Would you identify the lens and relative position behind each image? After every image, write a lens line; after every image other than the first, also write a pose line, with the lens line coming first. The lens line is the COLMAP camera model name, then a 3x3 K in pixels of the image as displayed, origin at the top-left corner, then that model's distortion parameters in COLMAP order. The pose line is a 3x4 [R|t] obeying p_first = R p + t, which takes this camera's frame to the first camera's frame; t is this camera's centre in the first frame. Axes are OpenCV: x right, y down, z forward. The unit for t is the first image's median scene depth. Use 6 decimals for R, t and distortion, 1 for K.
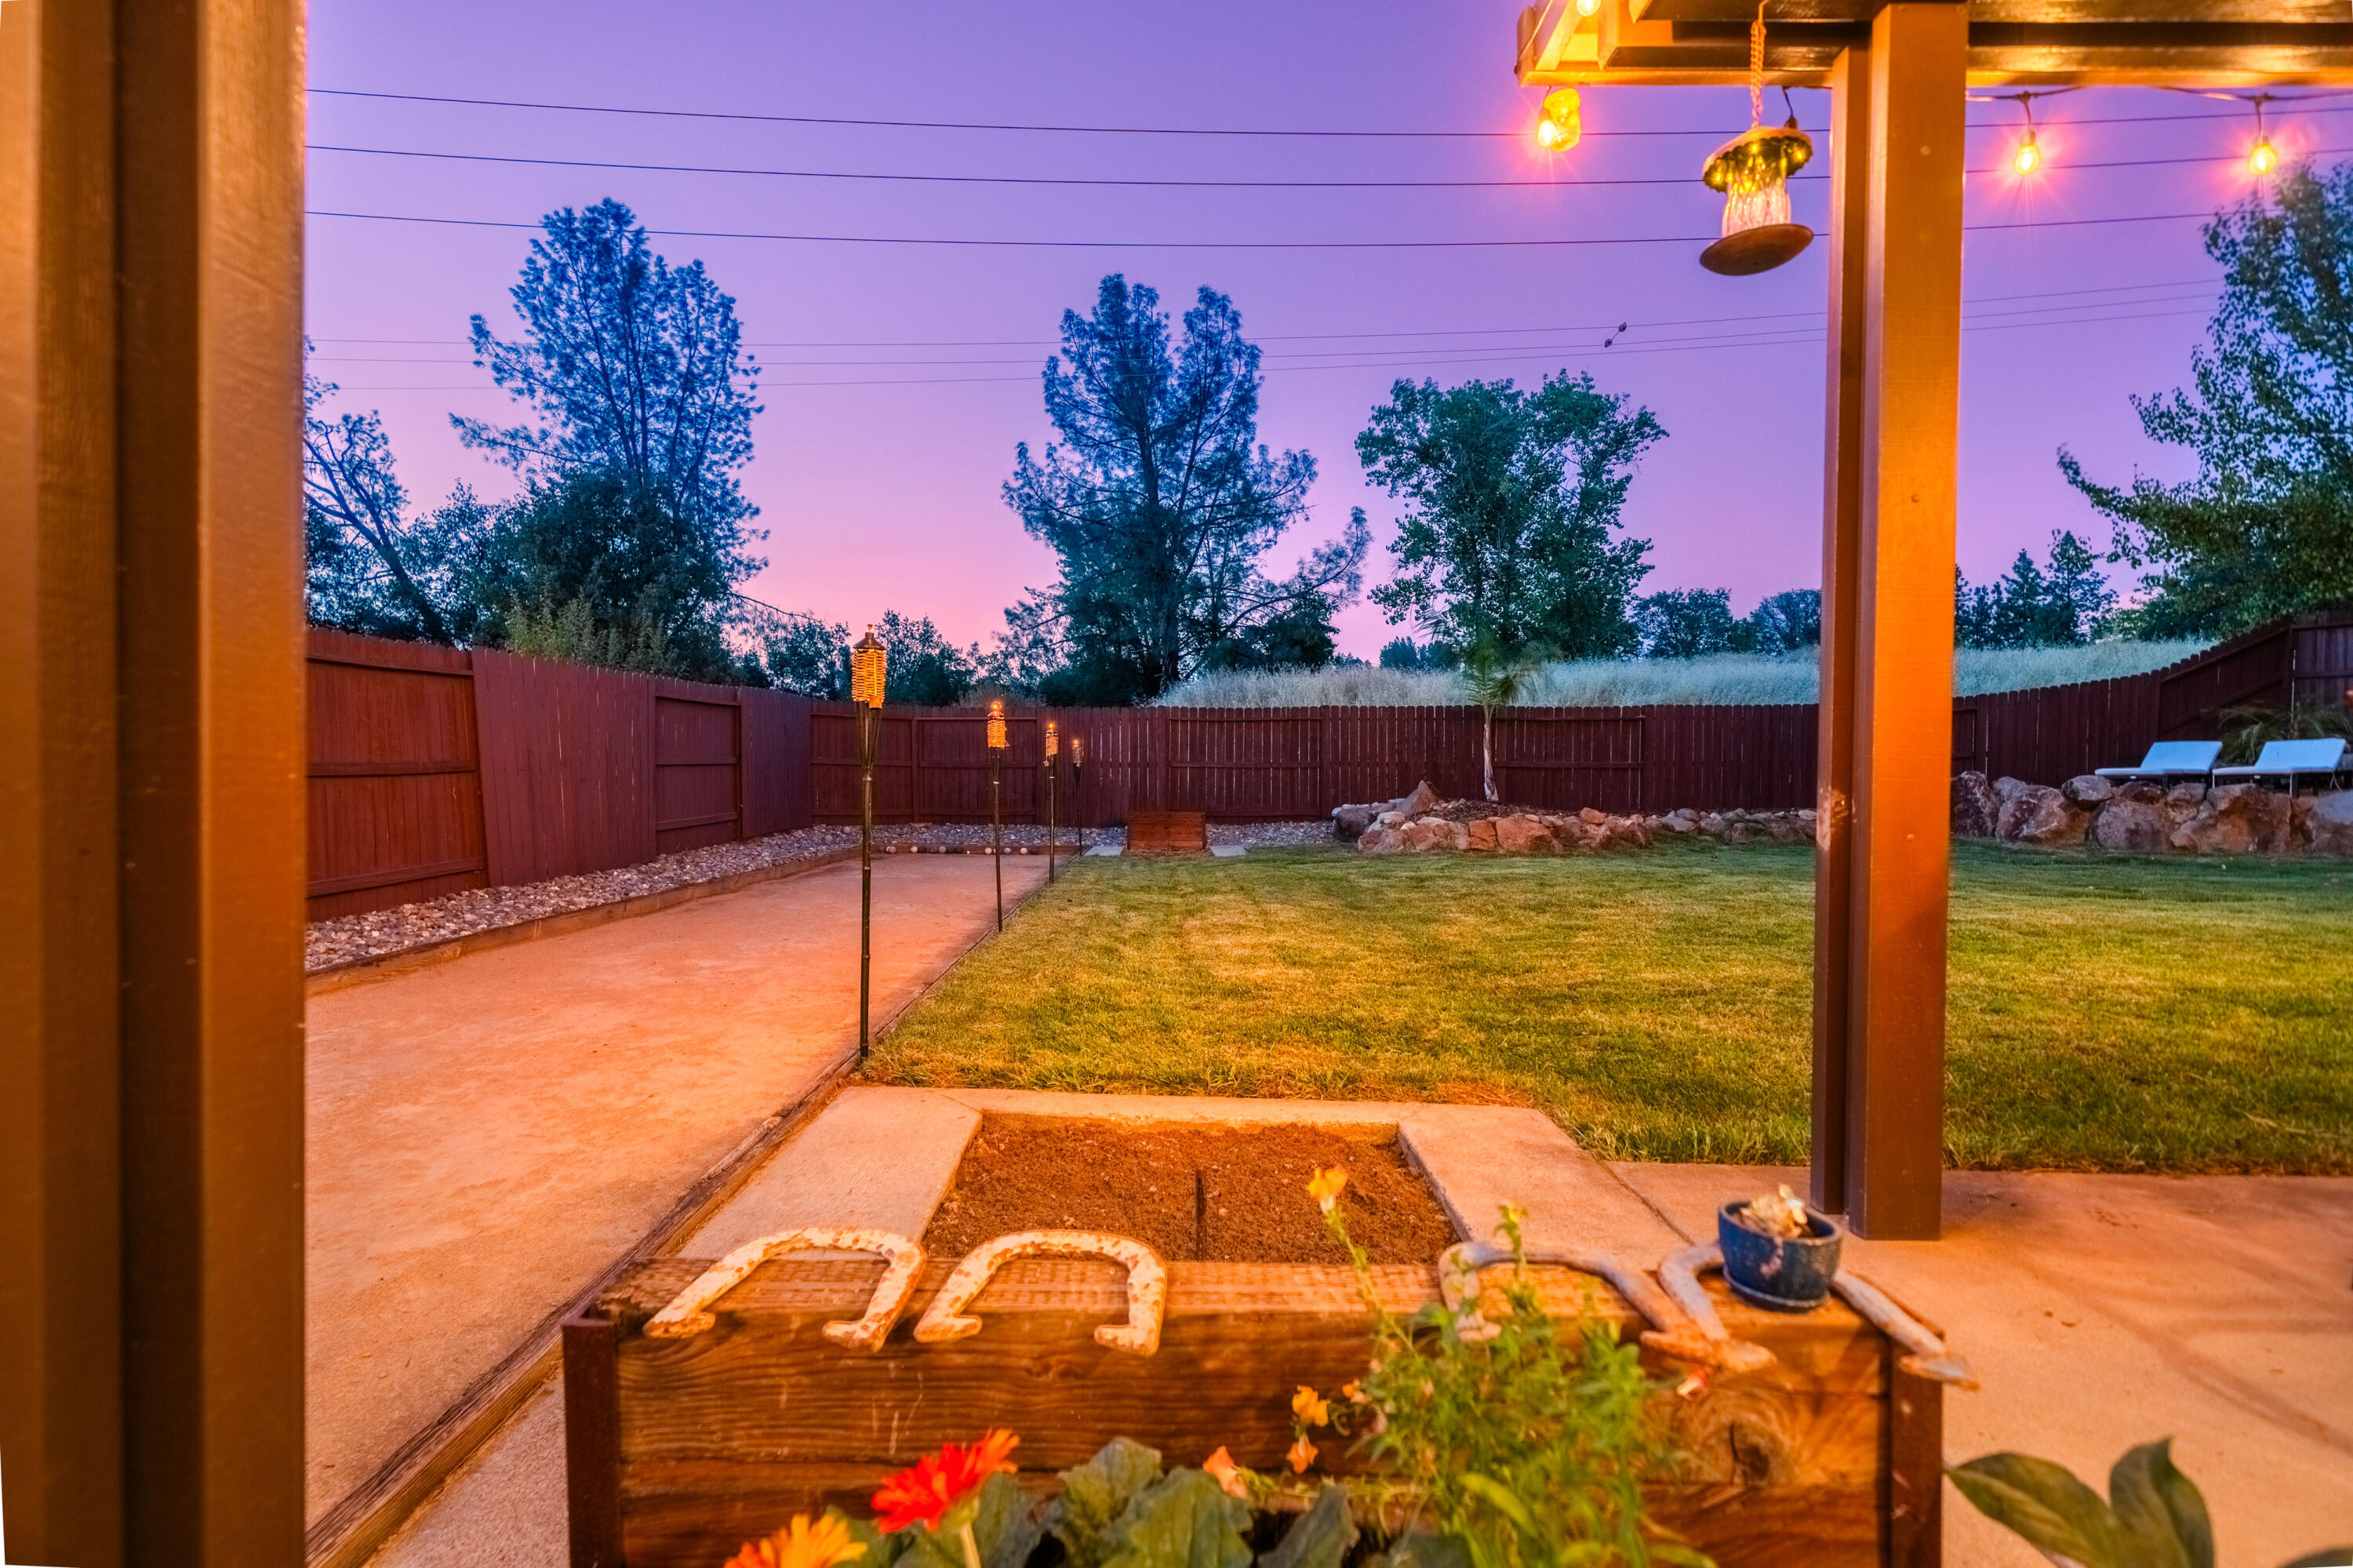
lens RADIAL K [[1085.5, 0, 1169.3], [0, 1085.5, 774.2], [0, 0, 1]] dist [-0.001253, -0.000127]
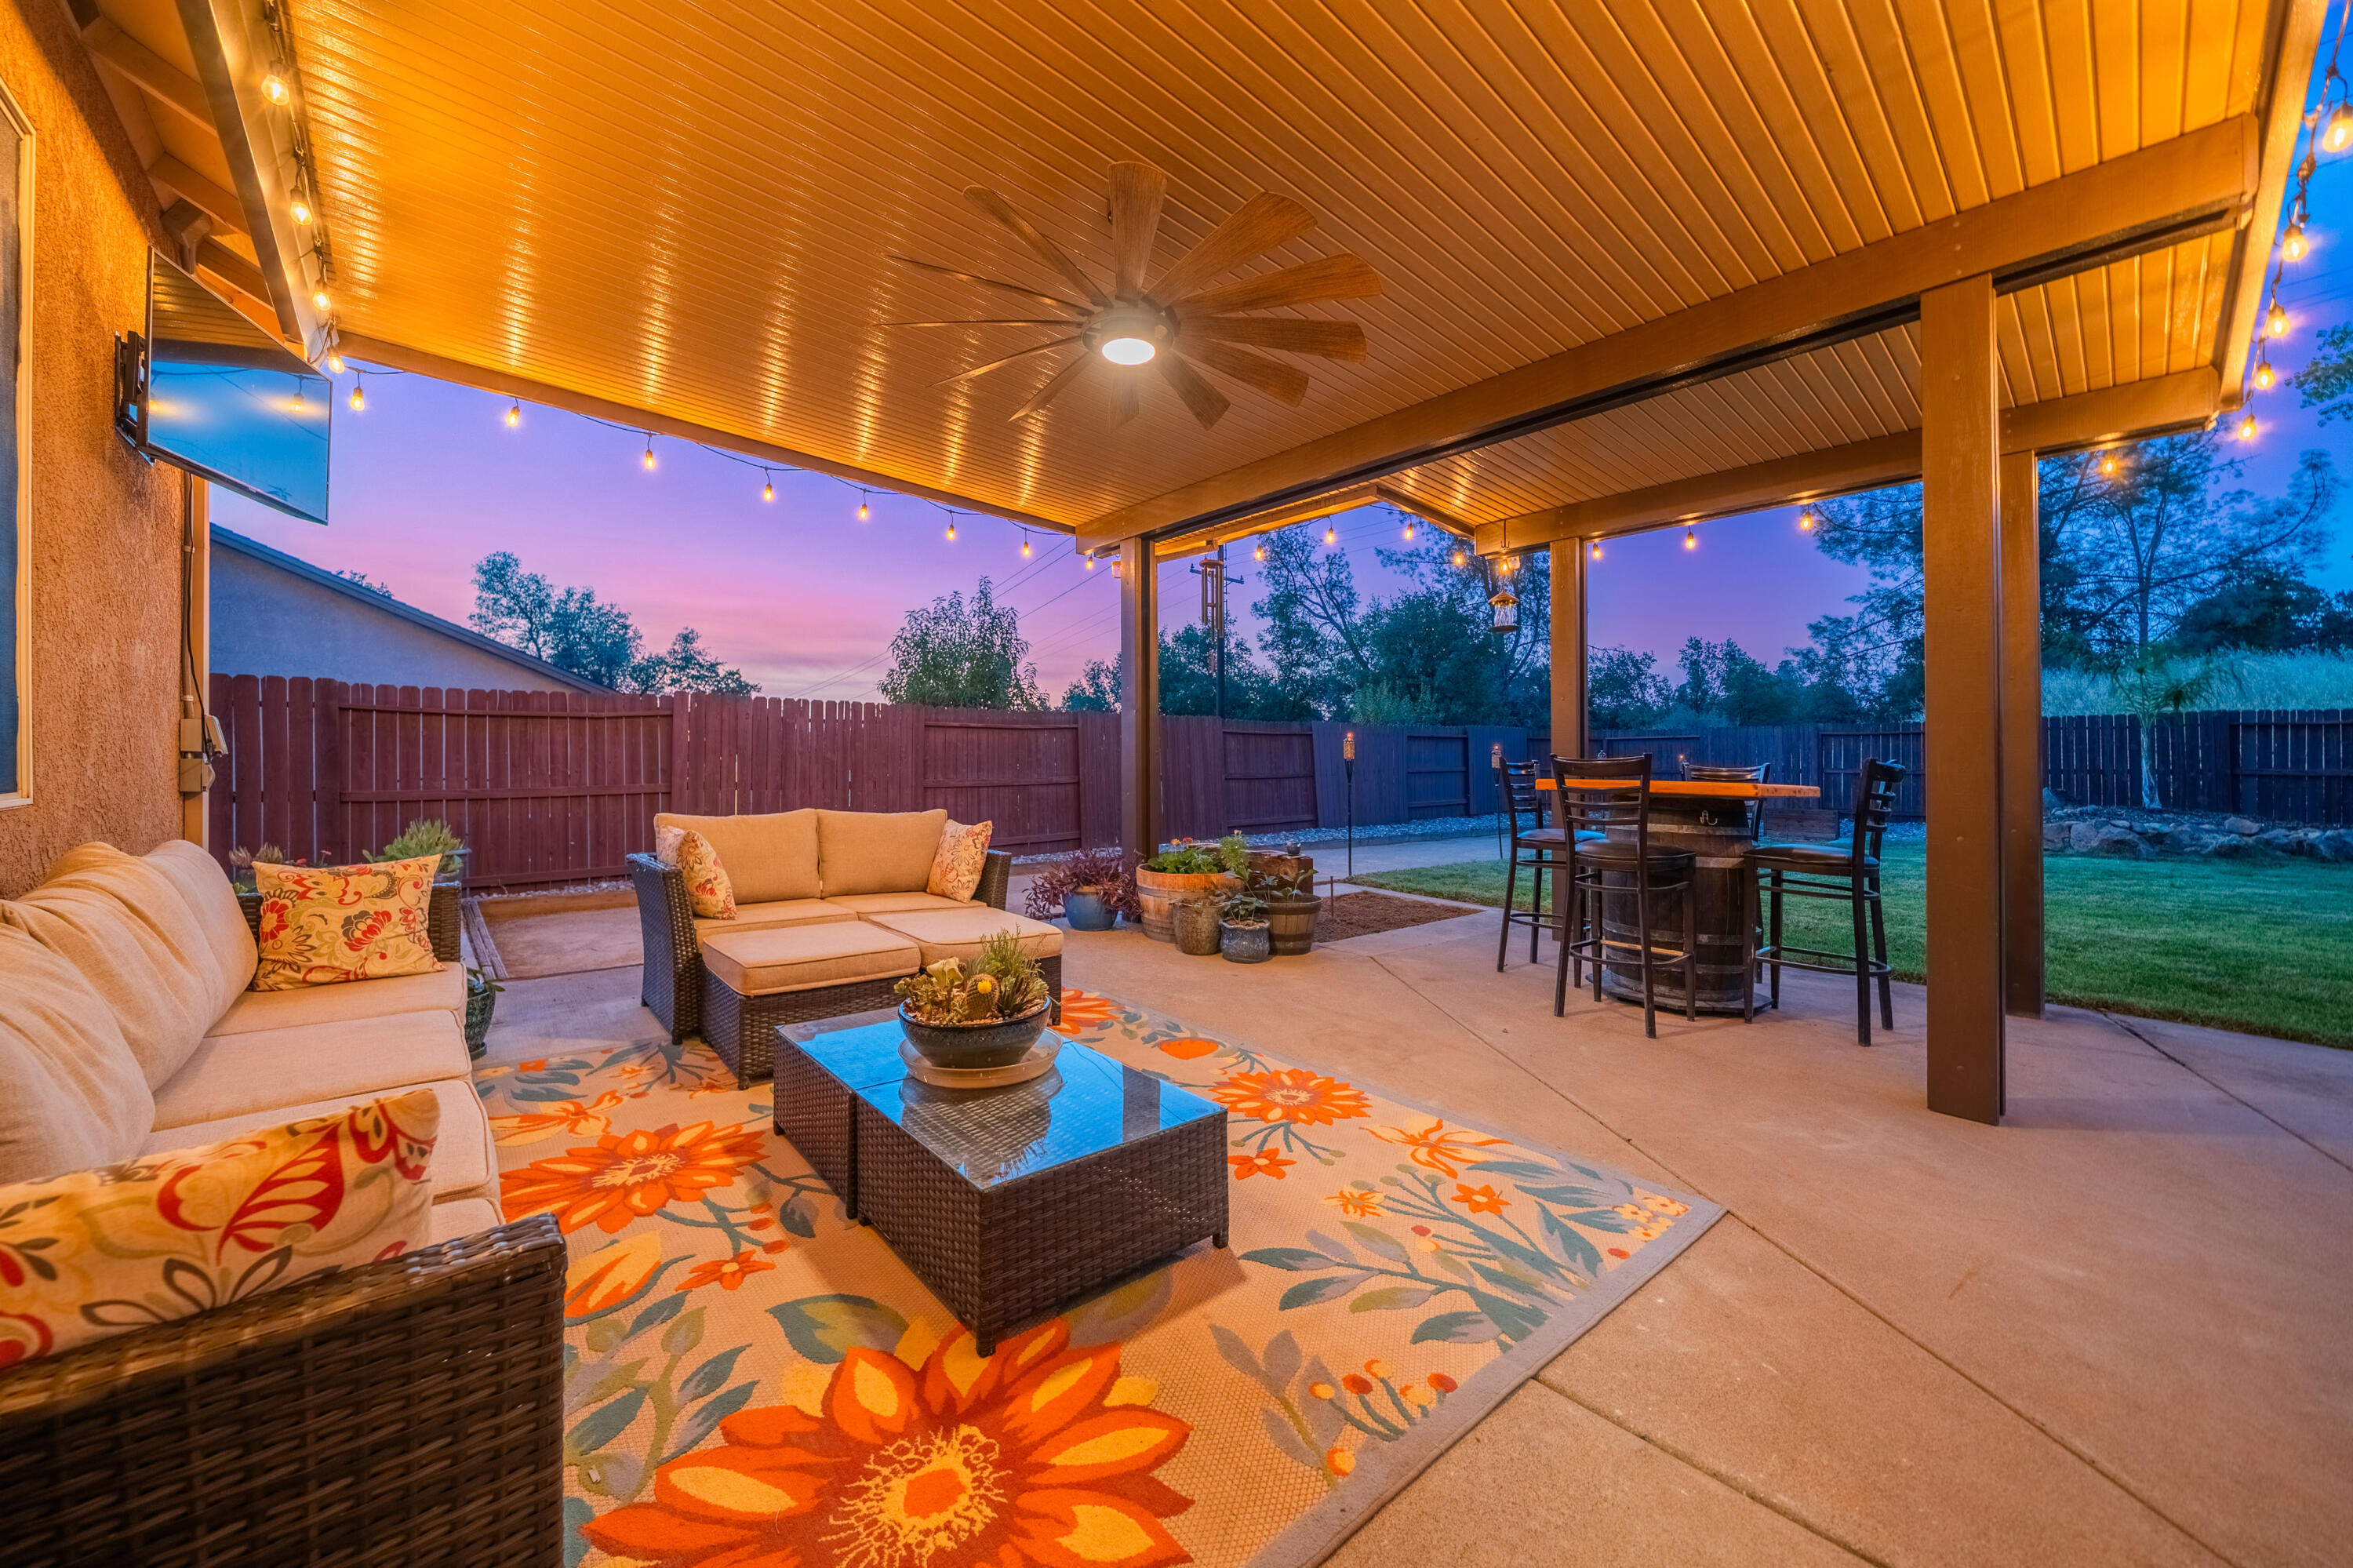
lens RADIAL K [[855.8, 0, 1166.2], [0, 855.8, 779.8], [0, 0, 1]] dist [-0.003020, -0.000083]
pose [[0.661964, 0.009814, -0.749472, 0.081048], [-0.003333, 0.999943, 0.010150, -0.002261], [0.749528, -0.004221, 0.661959, -0.068673]]
